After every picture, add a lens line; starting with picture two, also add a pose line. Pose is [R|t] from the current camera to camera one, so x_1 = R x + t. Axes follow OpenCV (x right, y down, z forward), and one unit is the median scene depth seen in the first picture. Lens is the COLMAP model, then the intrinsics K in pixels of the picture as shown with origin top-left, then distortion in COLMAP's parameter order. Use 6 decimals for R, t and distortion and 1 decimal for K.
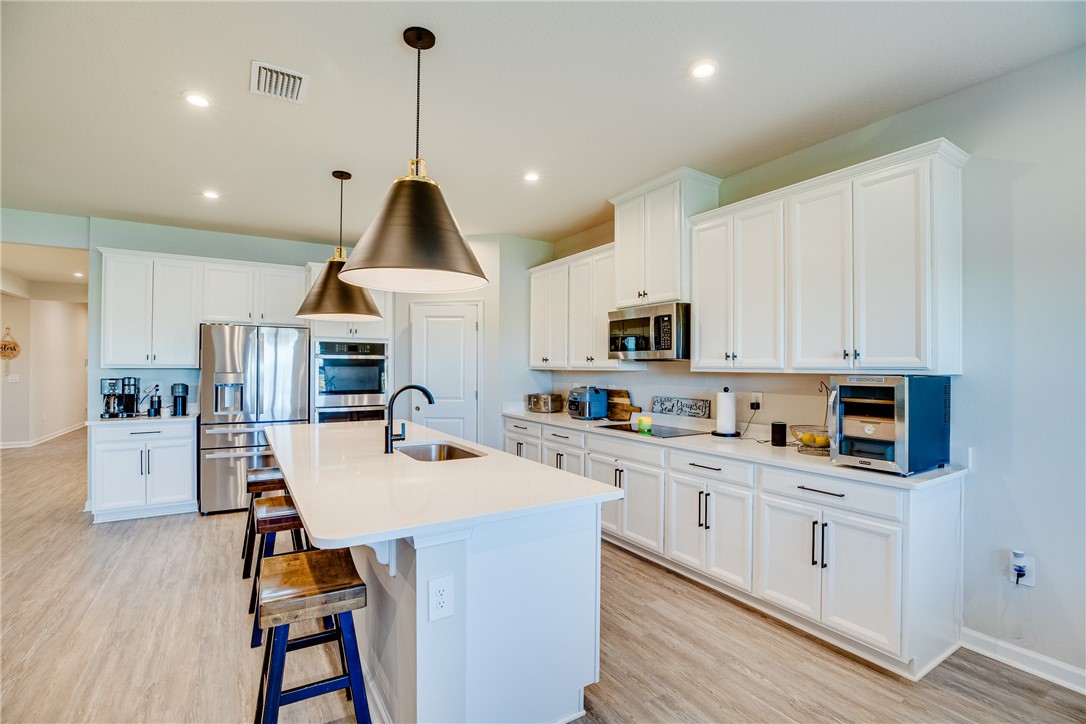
lens RADIAL K [[497.8, 0, 548.6], [0, 497.8, 364.6], [0, 0, 1]] dist [-0.043761, 0.014203]
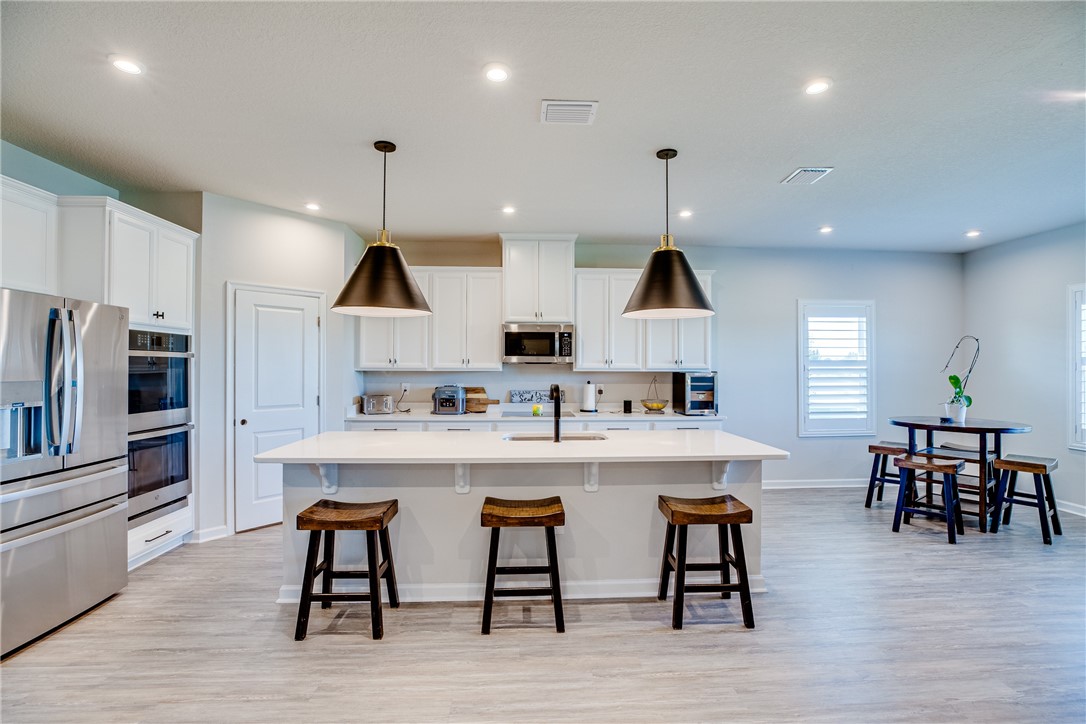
lens RADIAL K [[497.8, 0, 548.6], [0, 497.8, 364.6], [0, 0, 1]] dist [-0.043761, 0.014203]
pose [[0.487792, 0.001540, 0.872958, -0.920096], [-0.004210, 0.999991, 0.000589, -0.005336], [-0.872950, -0.003962, 0.487794, 0.292876]]
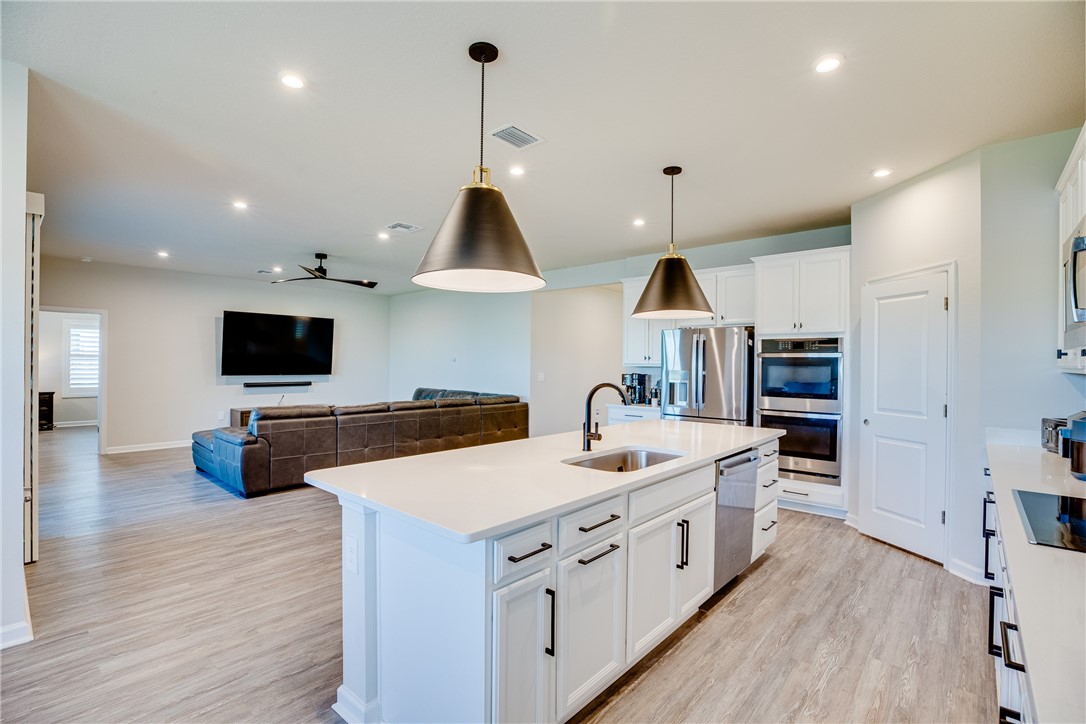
lens RADIAL K [[497.8, 0, 548.6], [0, 497.8, 364.6], [0, 0, 1]] dist [-0.043761, 0.014203]
pose [[0.282001, 0.000081, -0.959414, 0.409332], [-0.003651, 0.999993, -0.000988, 0.004800], [0.959407, 0.003781, 0.281999, 0.431576]]
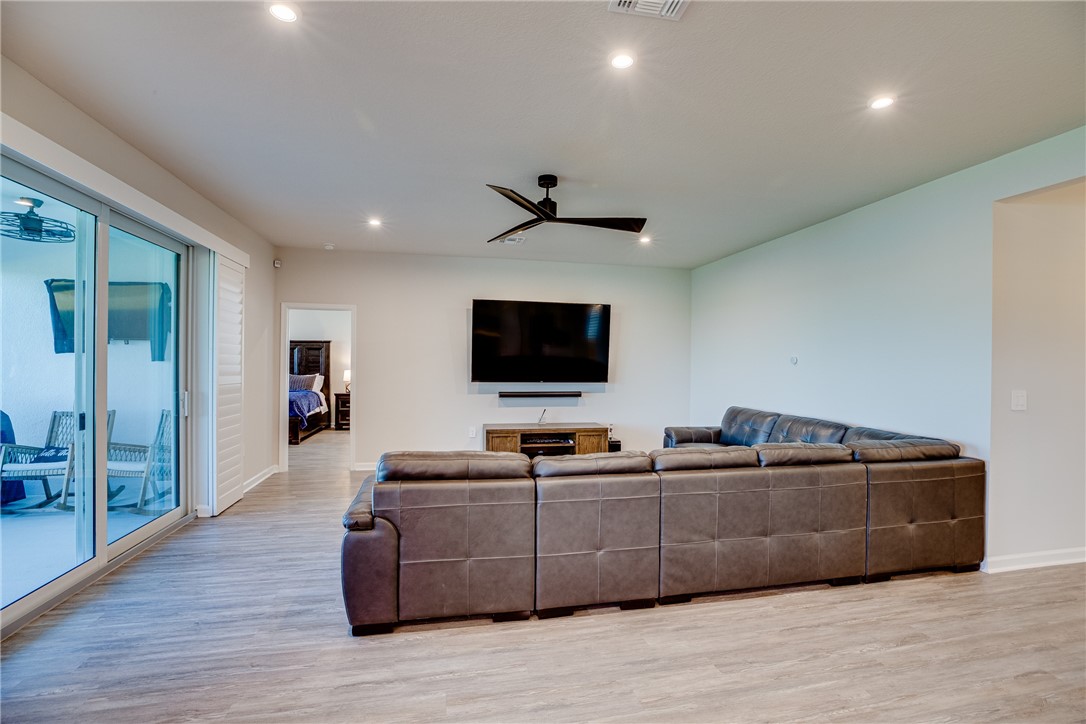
lens RADIAL K [[497.8, 0, 548.6], [0, 497.8, 364.6], [0, 0, 1]] dist [-0.043761, 0.014203]
pose [[-0.339501, -0.005511, -0.940590, -0.458278], [-0.007607, 0.999966, -0.003113, -0.000601], [0.940575, 0.006098, -0.339531, 0.489670]]
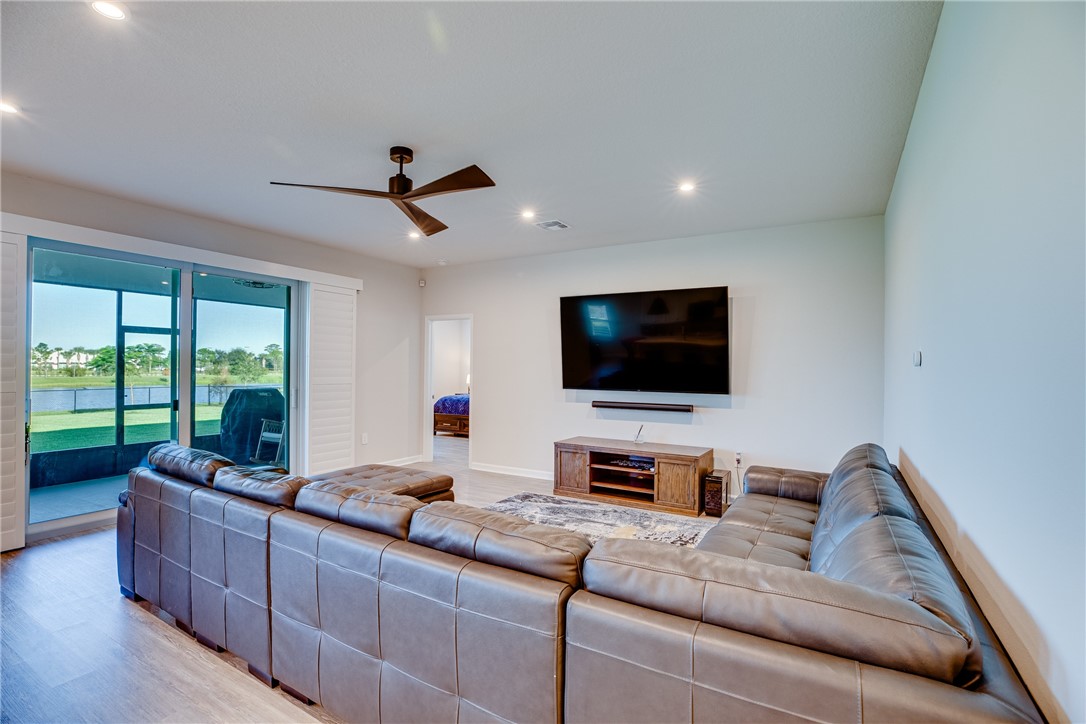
lens RADIAL K [[497.8, 0, 548.6], [0, 497.8, 364.6], [0, 0, 1]] dist [-0.043761, 0.014203]
pose [[-0.887161, -0.014051, -0.461247, -1.167824], [-0.010594, 0.999893, -0.010084, -0.002595], [0.461339, -0.004060, -0.887215, 0.978488]]
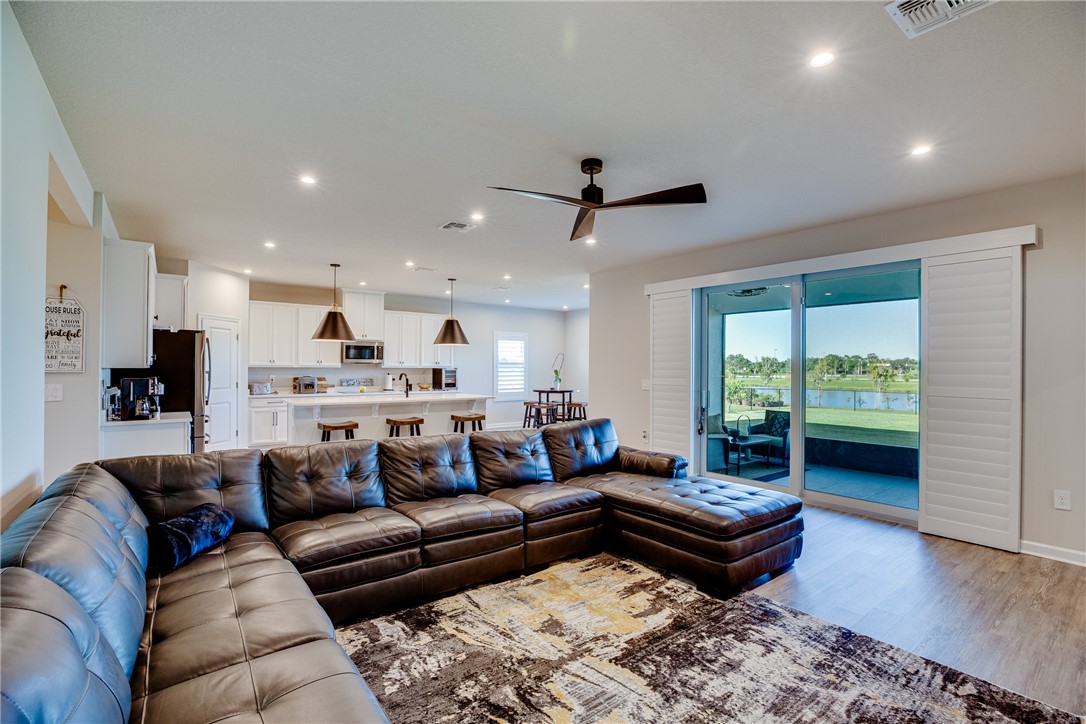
lens RADIAL K [[497.8, 0, 548.6], [0, 497.8, 364.6], [0, 0, 1]] dist [-0.043761, 0.014203]
pose [[-0.098968, -0.000583, 0.995090, -2.136014], [-0.010607, 0.999944, -0.000469, -0.008792], [-0.995034, -0.010601, -0.098969, 0.325838]]
